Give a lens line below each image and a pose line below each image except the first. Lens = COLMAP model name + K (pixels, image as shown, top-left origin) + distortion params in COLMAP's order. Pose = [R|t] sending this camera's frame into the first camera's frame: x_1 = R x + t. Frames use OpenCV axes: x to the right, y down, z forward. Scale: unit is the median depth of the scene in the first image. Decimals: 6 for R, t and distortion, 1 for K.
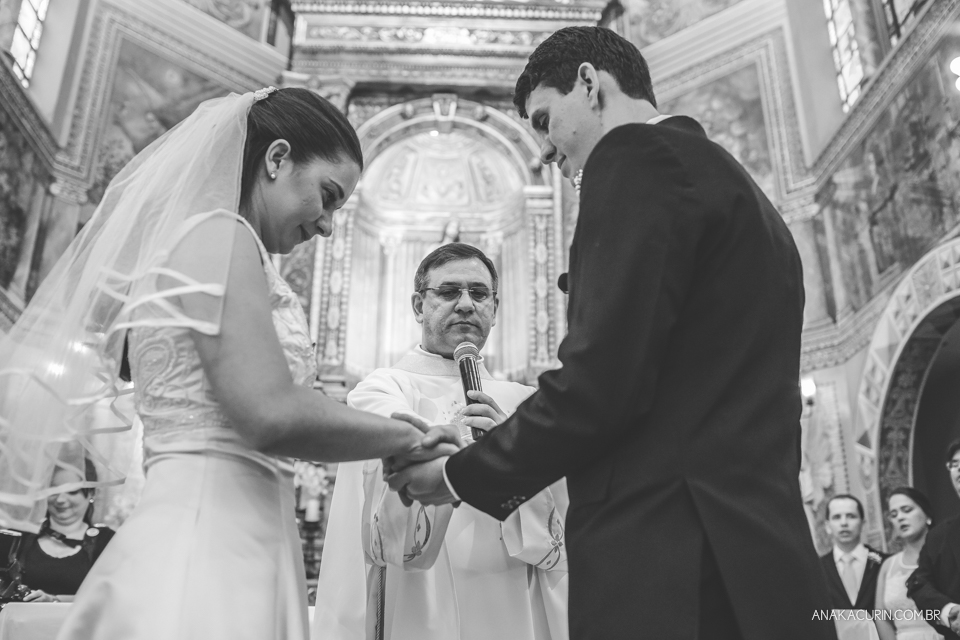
lens RADIAL K [[926.0, 0, 480.9], [0, 926.0, 318.3], [0, 0, 1]] dist [-0.098224, 0.115860]
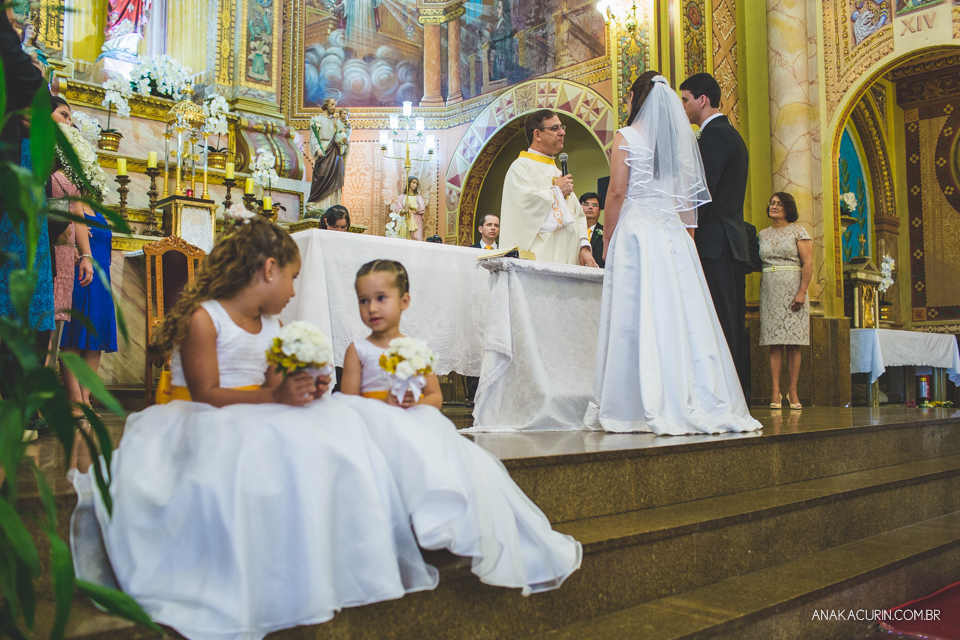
lens RADIAL K [[926.0, 0, 480.9], [0, 926.0, 318.3], [0, 0, 1]] dist [-0.098224, 0.115860]
pose [[0.761490, 0.034755, 0.647245, -0.512087], [-0.236259, 0.944747, 0.227232, -0.015701], [-0.603585, -0.325952, 0.727626, -0.252450]]
